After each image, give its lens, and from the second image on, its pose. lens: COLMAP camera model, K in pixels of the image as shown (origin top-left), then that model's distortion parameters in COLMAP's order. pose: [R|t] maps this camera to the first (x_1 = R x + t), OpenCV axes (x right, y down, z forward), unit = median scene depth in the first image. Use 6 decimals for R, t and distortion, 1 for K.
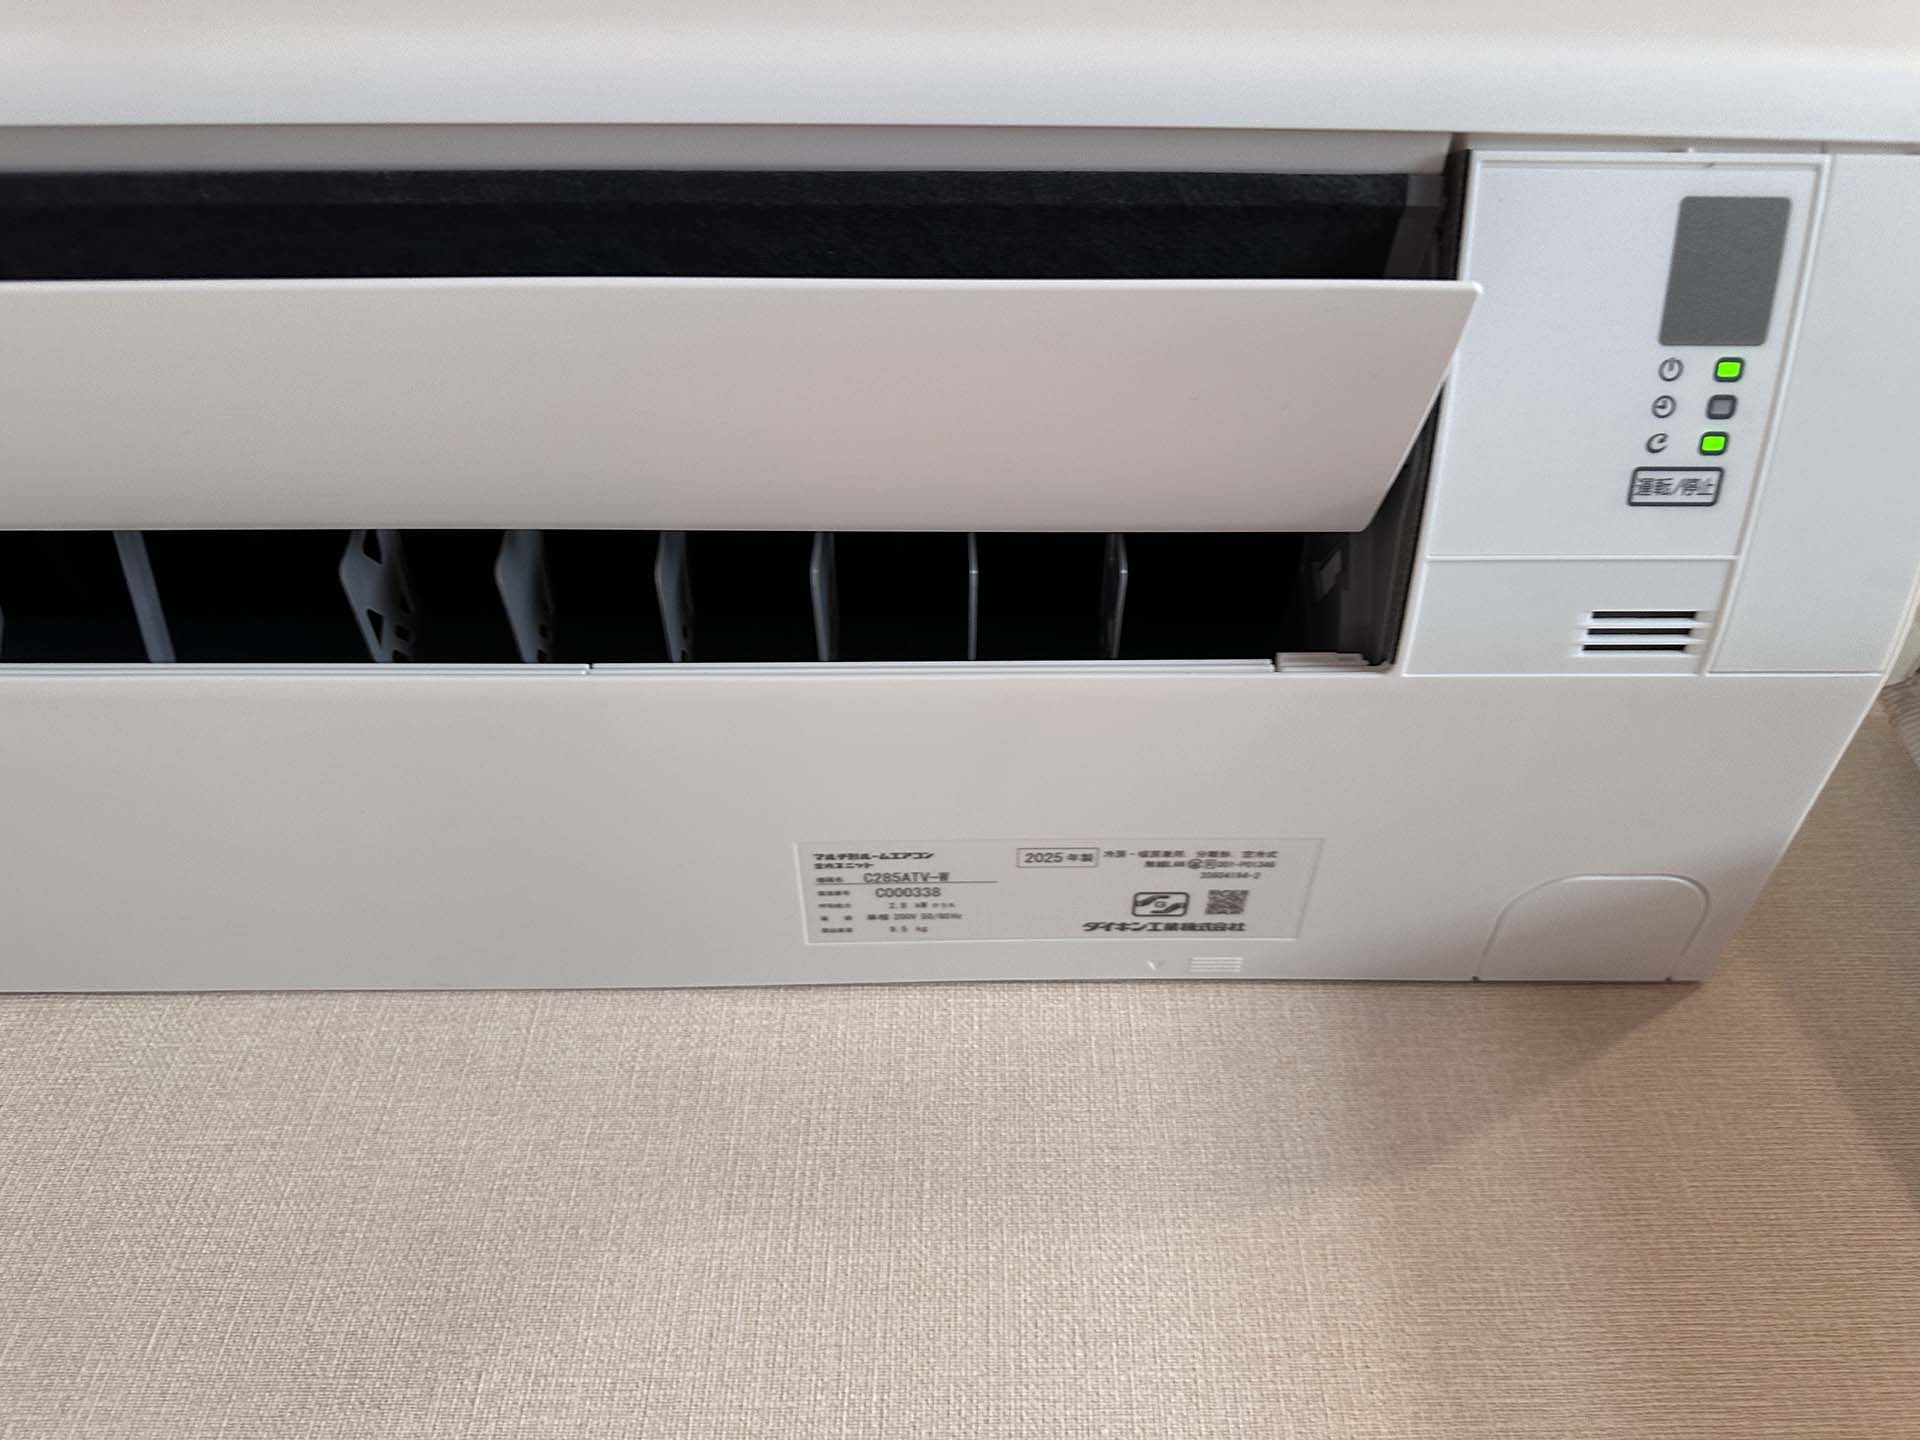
lens RADIAL K [[1241.6, 0, 961.6], [0, 1241.6, 721.7], [0, 0, 1]] dist [-0.001277, -0.000724]
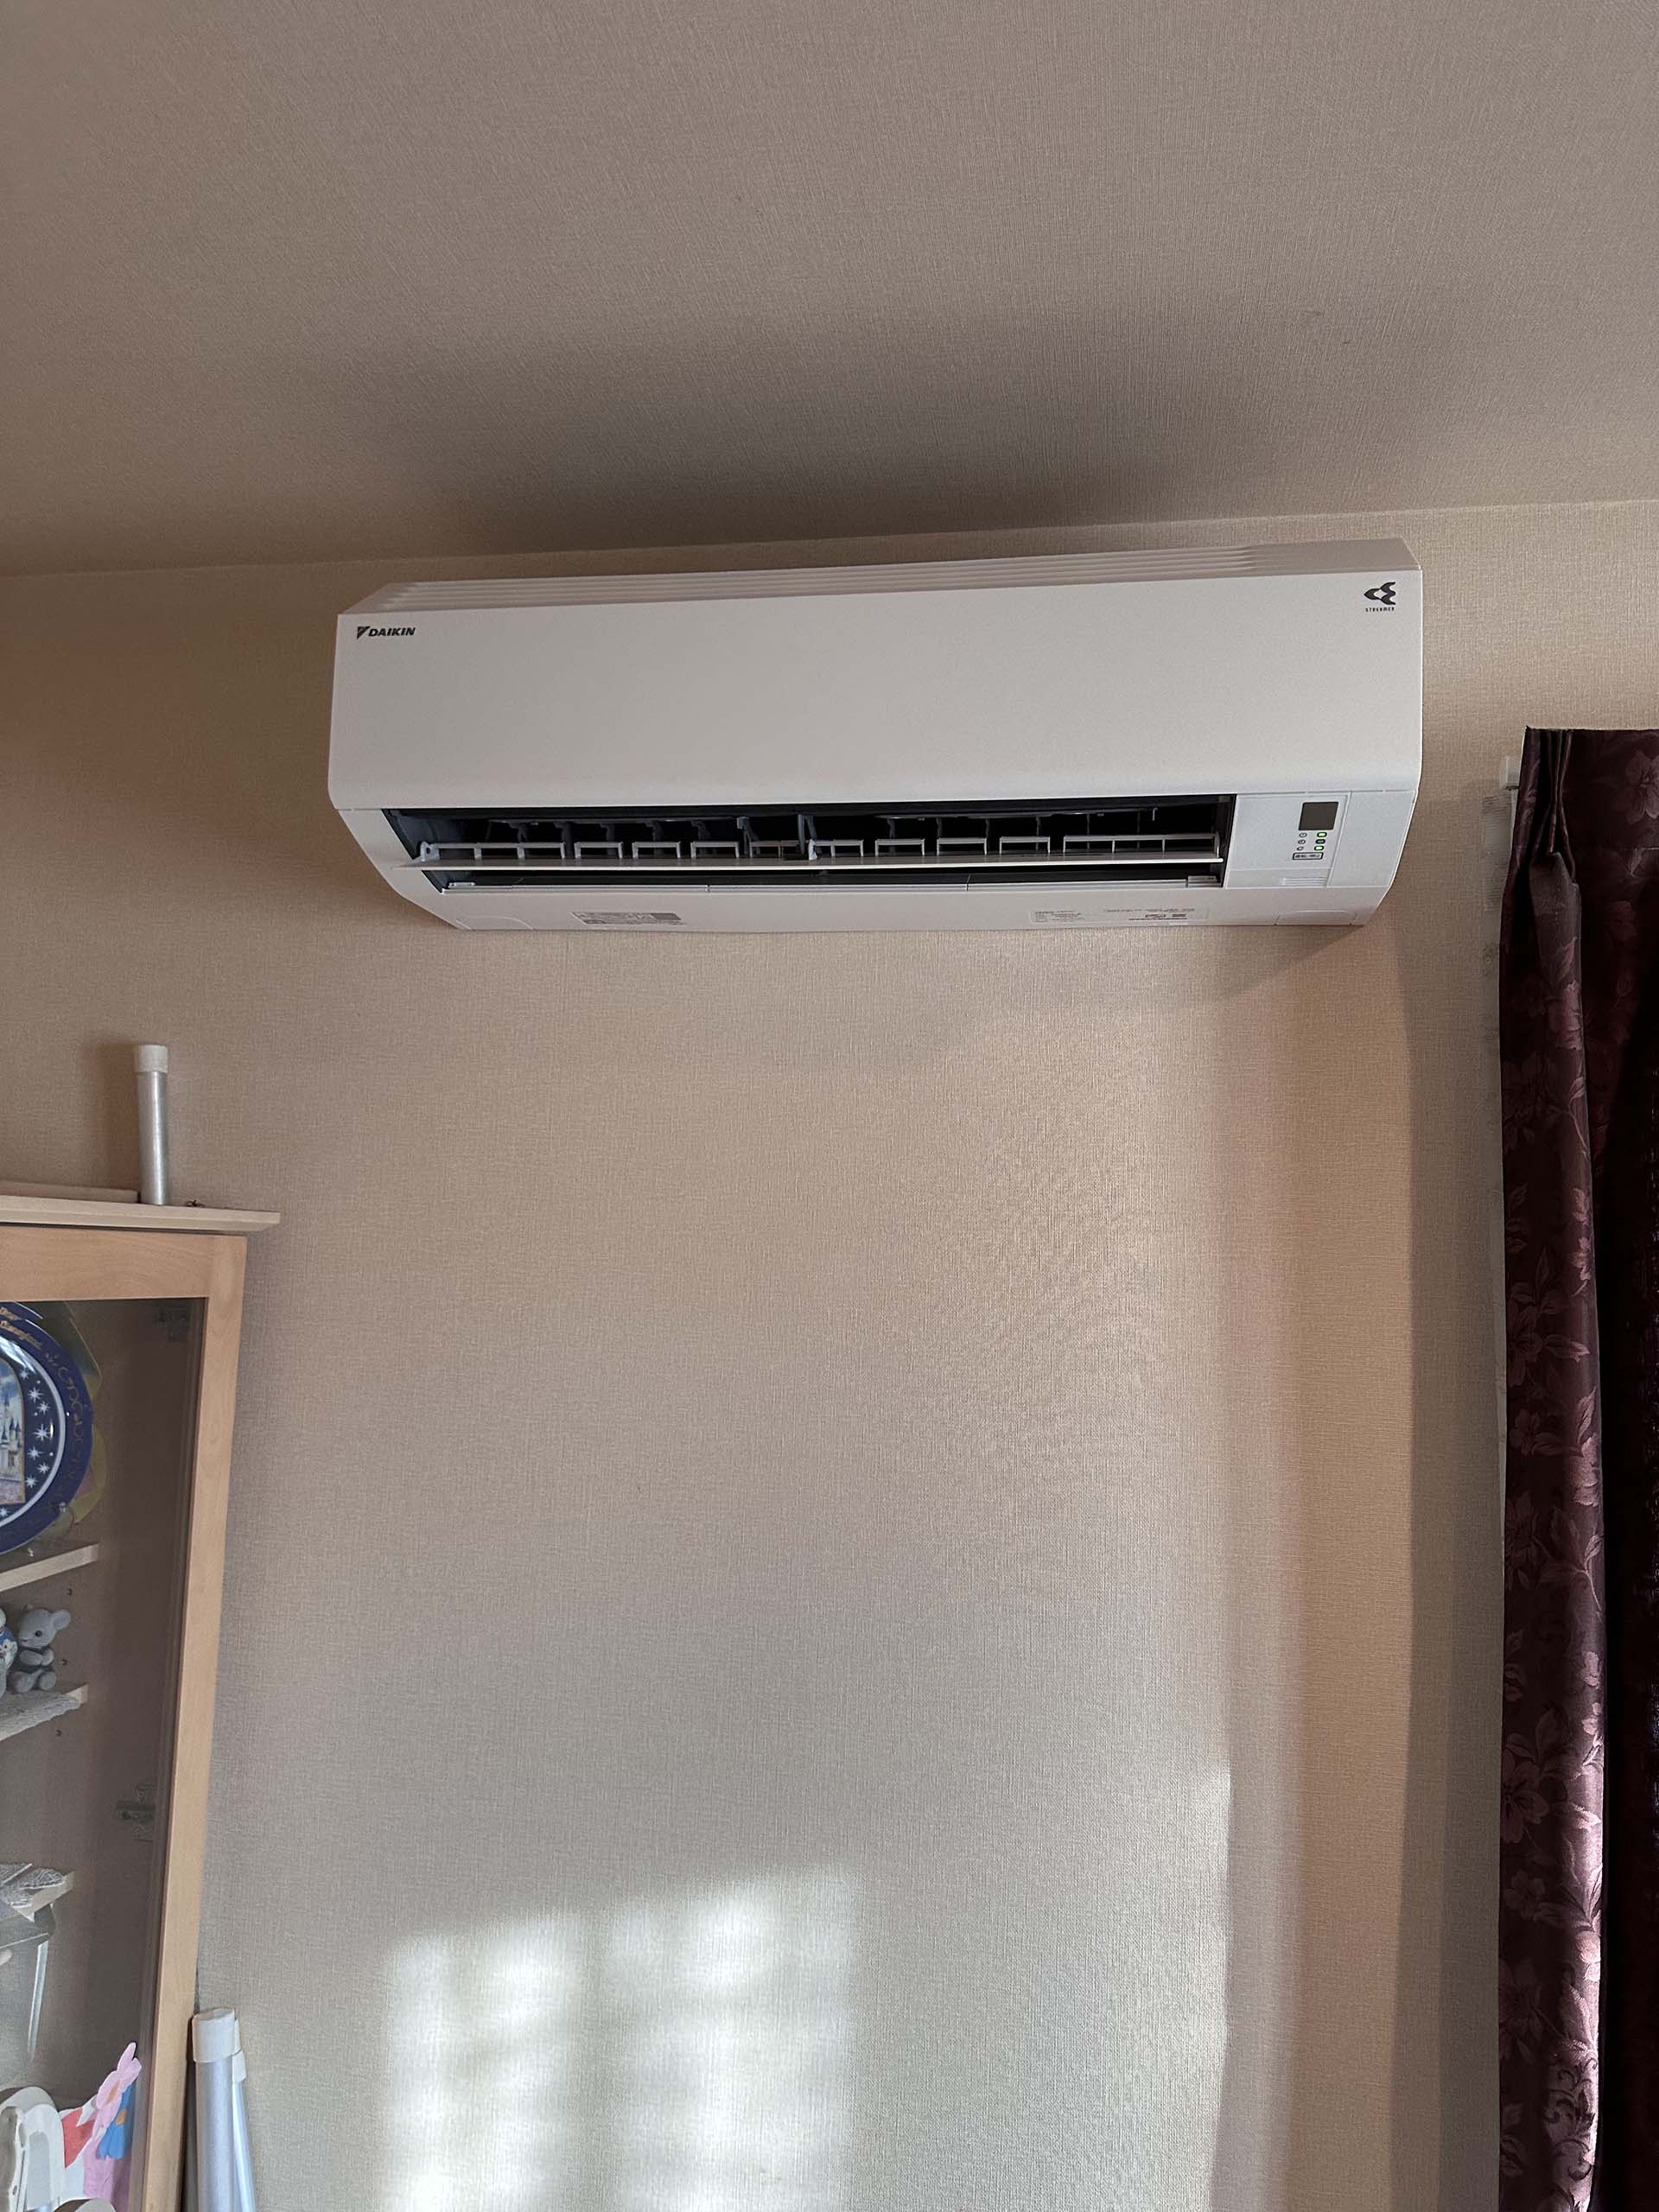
lens RADIAL K [[1581.0, 0, 834.6], [0, 1581.0, 1103.6], [0, 0, 1]] dist [0.161128, -0.266720]
pose [[0.985137, 0.013276, -0.171259, 0.067698], [0.105250, 0.741277, 0.662896, -2.133358], [0.135751, -0.671068, 0.728861, -2.165513]]
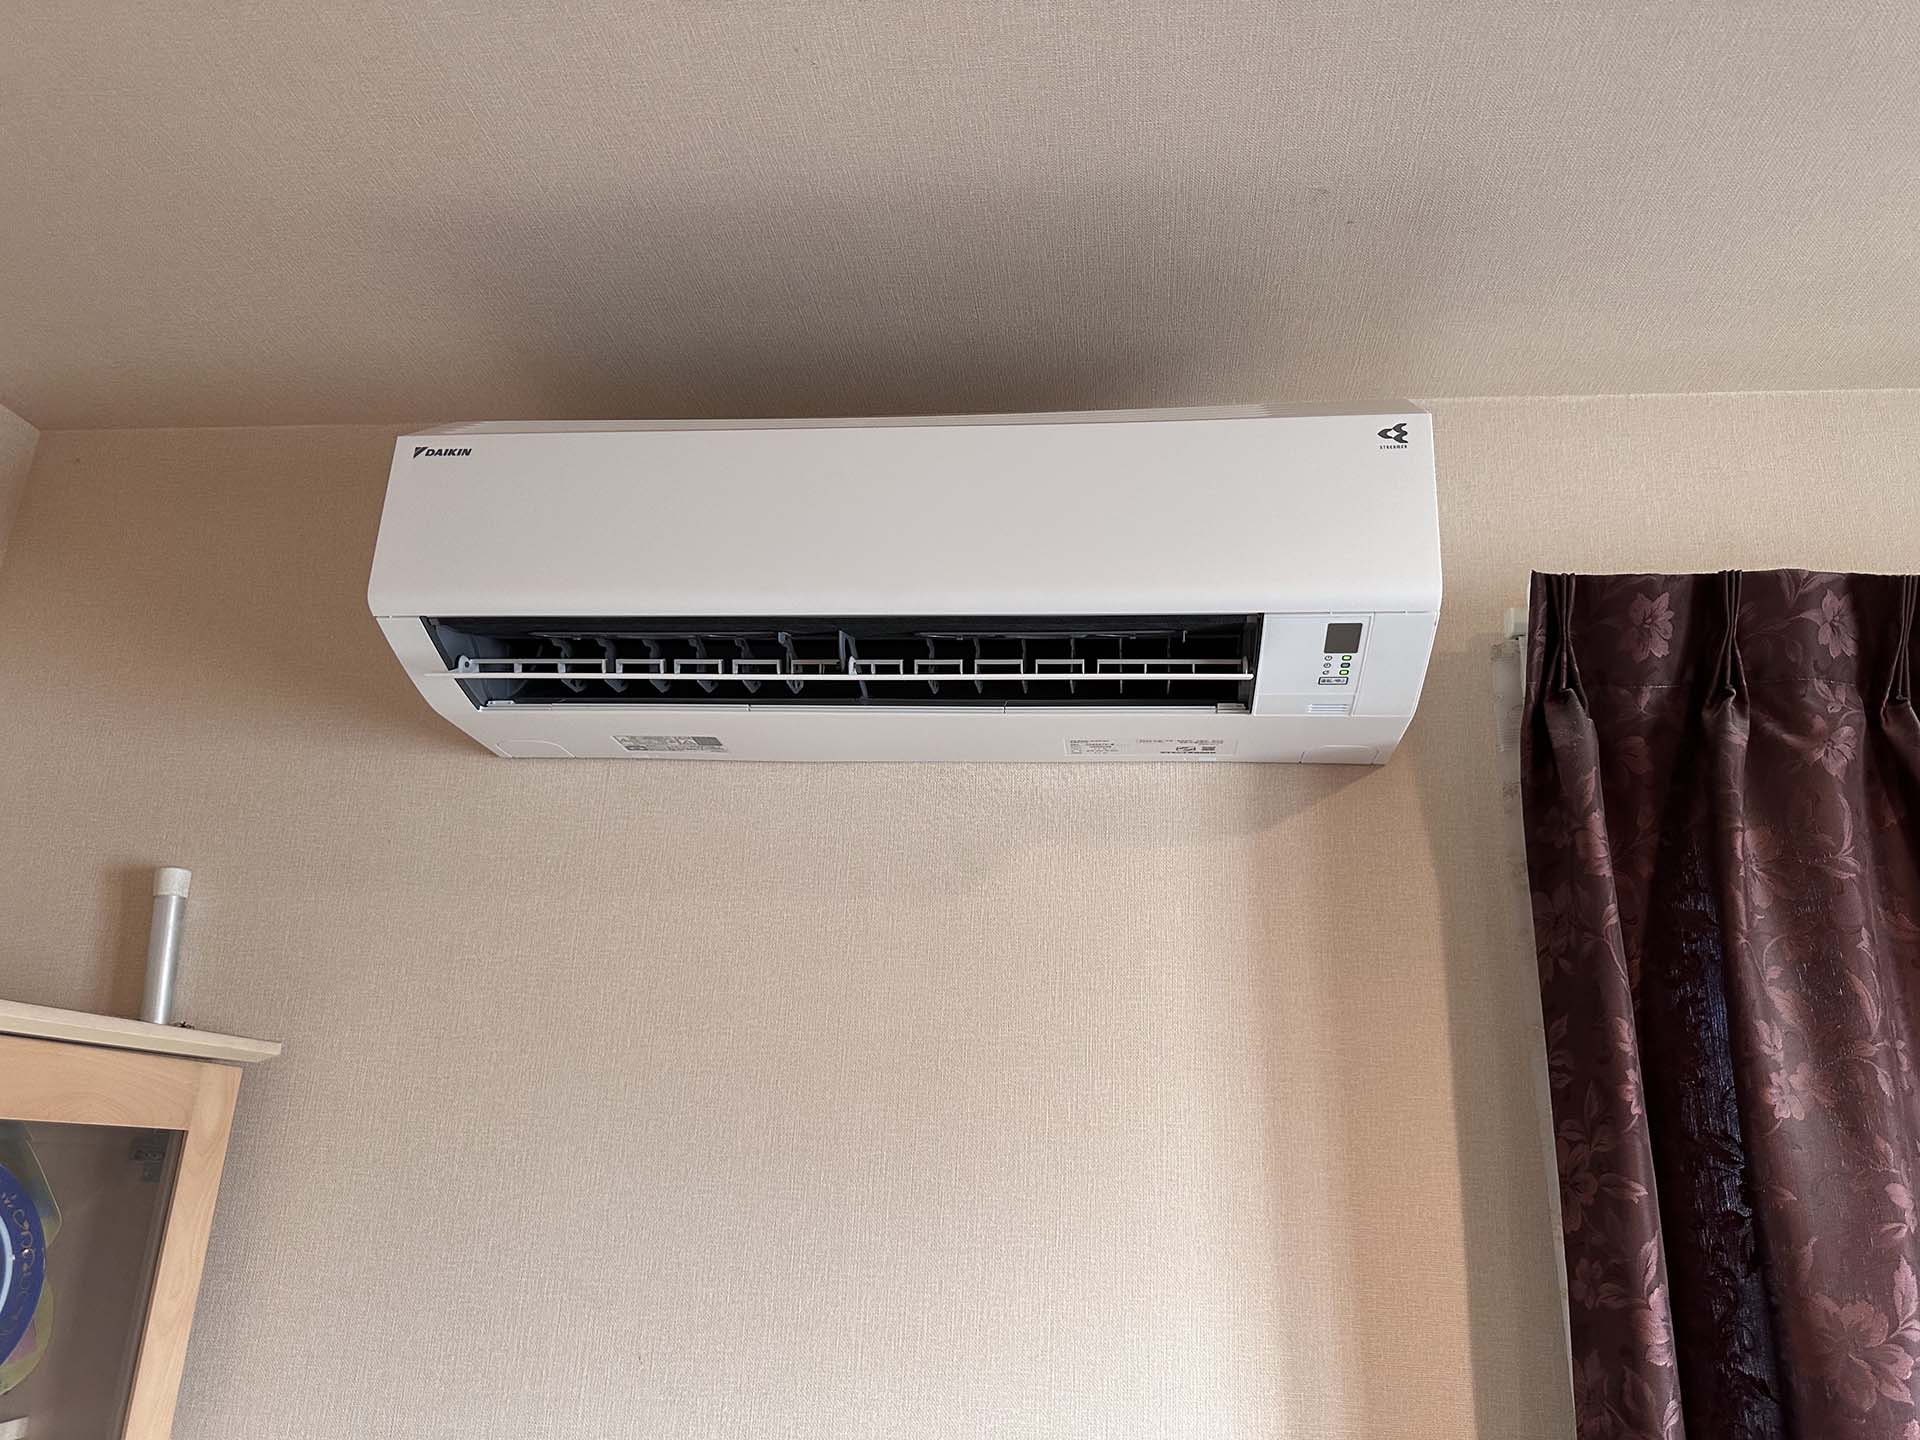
lens RADIAL K [[1372.3, 0, 966.9], [0, 1372.3, 725.0], [0, 0, 1]] dist [0.161128, -0.266720]
pose [[0.992683, 0.003623, -0.120695, 0.038575], [0.056918, 0.867494, 0.494181, -1.614403], [0.106492, -0.497435, 0.860940, -1.930024]]
